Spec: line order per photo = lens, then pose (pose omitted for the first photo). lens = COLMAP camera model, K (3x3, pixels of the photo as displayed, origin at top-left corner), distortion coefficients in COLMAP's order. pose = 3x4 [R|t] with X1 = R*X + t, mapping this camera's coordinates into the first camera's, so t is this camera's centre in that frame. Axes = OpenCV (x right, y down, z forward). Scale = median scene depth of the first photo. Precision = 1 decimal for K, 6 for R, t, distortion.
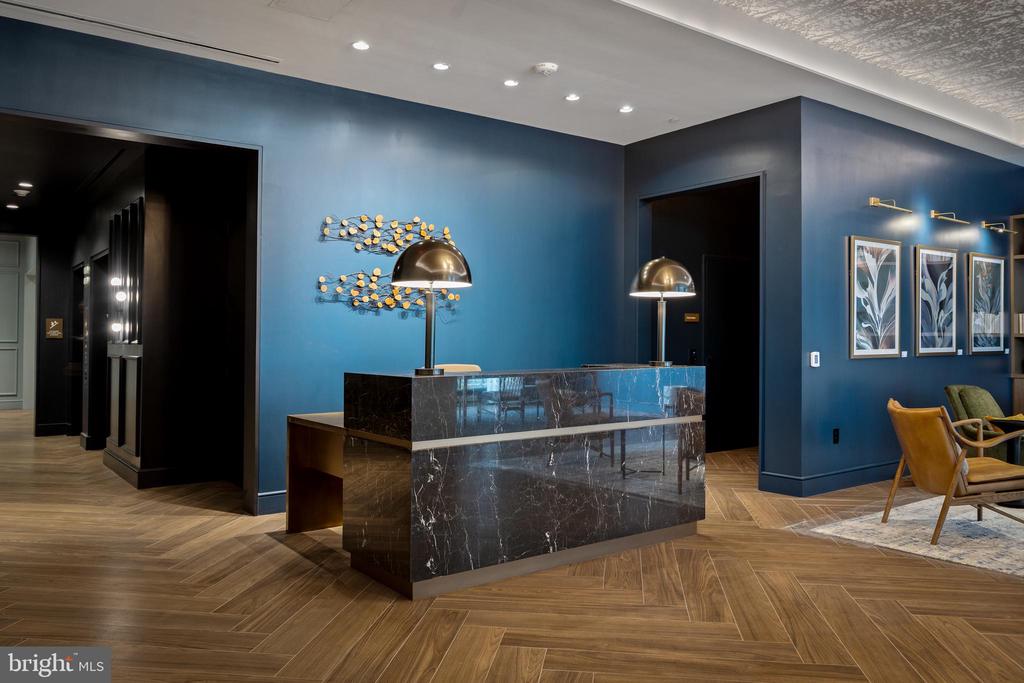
lens RADIAL K [[706.0, 0, 511.1], [0, 706.0, 343.7], [0, 0, 1]] dist [0.008884, 0.006182]
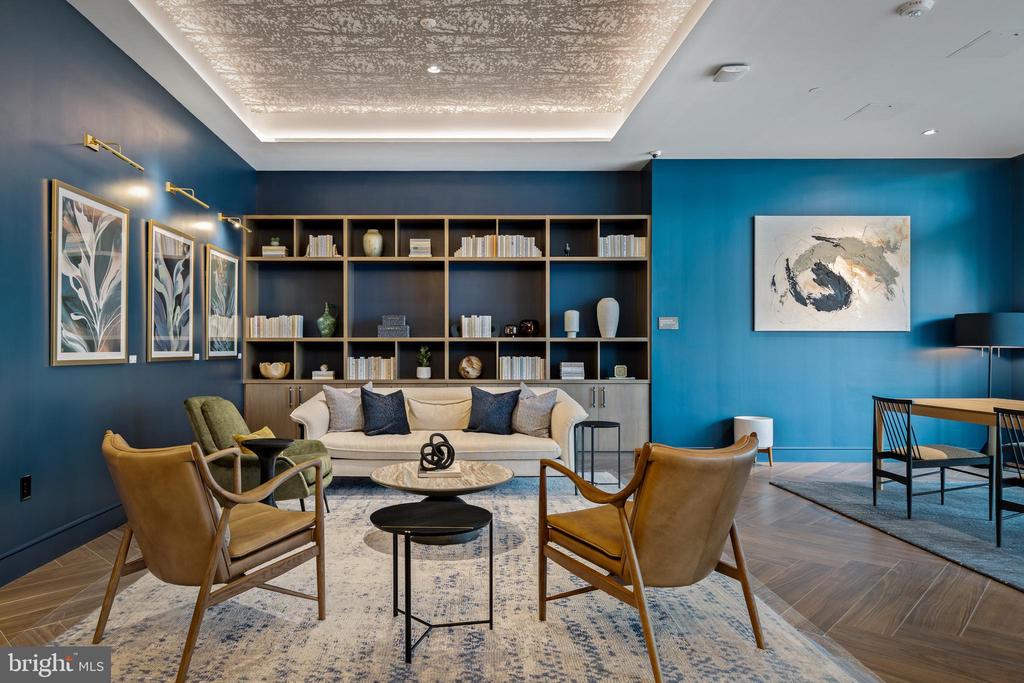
lens RADIAL K [[671.8, 0, 510.6], [0, 671.8, 350.7], [0, 0, 1]] dist [-0.001884, -0.003701]
pose [[0.525456, 0.003139, 0.850815, 0.150702], [-0.000792, 0.999995, -0.003201, 0.007303], [-0.850821, 0.001008, 0.525455, 0.268459]]
